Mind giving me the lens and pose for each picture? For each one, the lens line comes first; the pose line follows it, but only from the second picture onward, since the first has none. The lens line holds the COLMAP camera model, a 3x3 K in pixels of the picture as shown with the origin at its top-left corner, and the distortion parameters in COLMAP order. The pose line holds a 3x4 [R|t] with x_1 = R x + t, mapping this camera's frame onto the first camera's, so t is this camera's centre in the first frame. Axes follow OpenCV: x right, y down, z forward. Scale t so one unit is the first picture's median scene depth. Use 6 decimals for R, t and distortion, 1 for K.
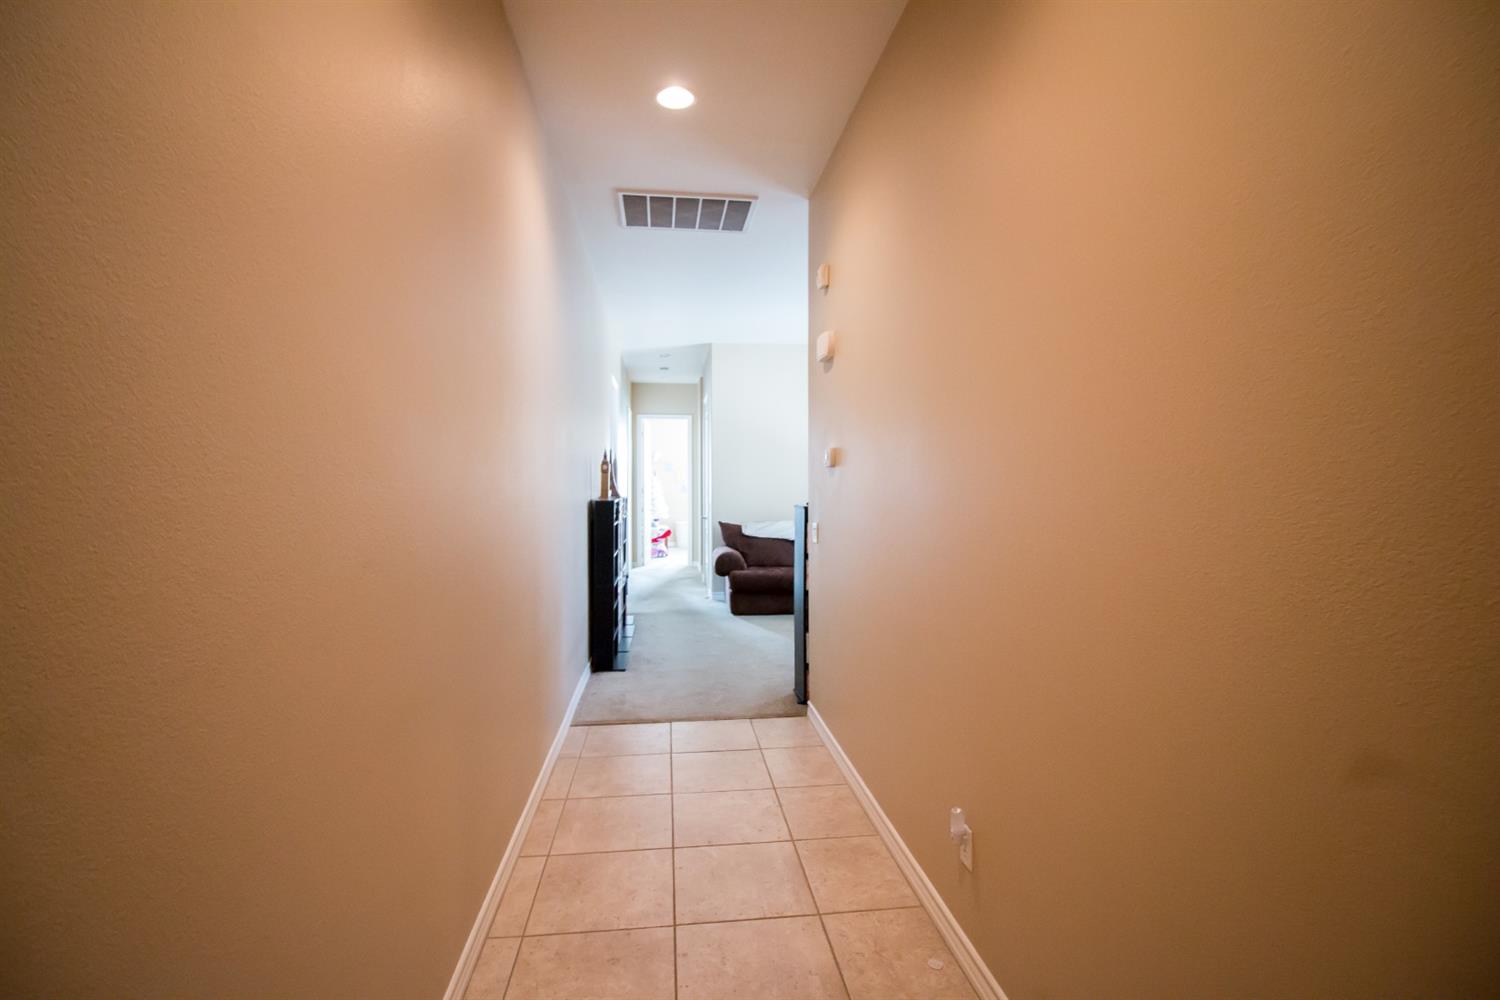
lens RADIAL K [[690.4, 0, 749.7], [0, 690.4, 498.2], [0, 0, 1]] dist [-0.006167, -0.010188]
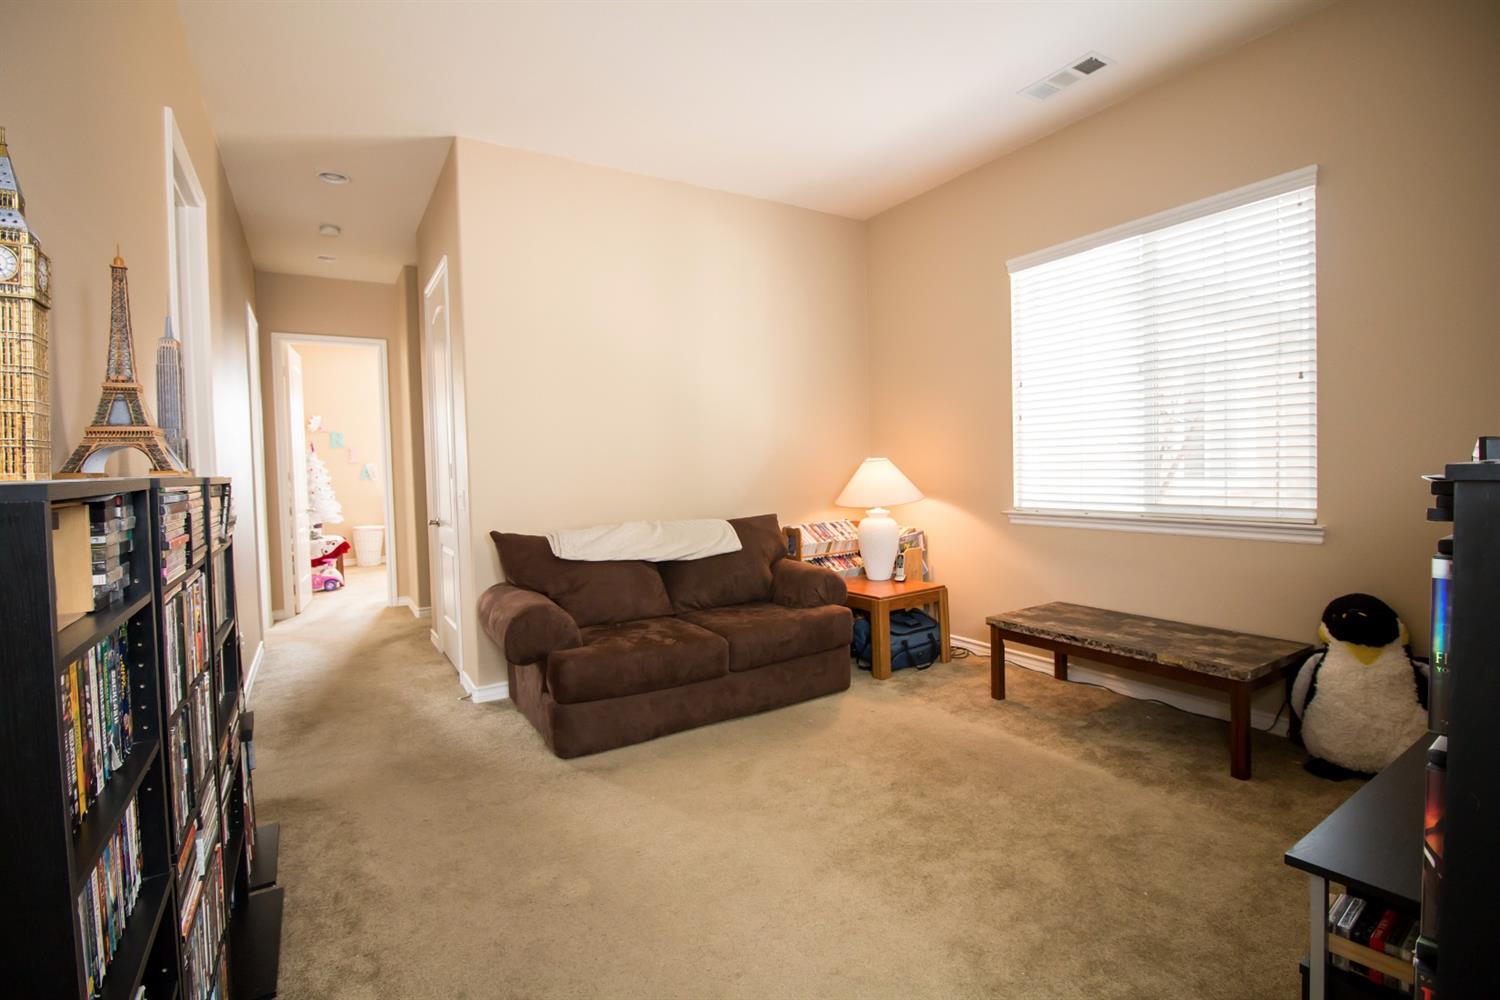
lens RADIAL K [[690.4, 0, 751.1], [0, 690.4, 485.4], [0, 0, 1]] dist [-0.006167, -0.010188]
pose [[0.905562, -0.036558, 0.422636, -0.052040], [0.035076, 0.999321, 0.011286, 0.002836], [-0.422762, 0.004604, 0.906229, 0.338597]]
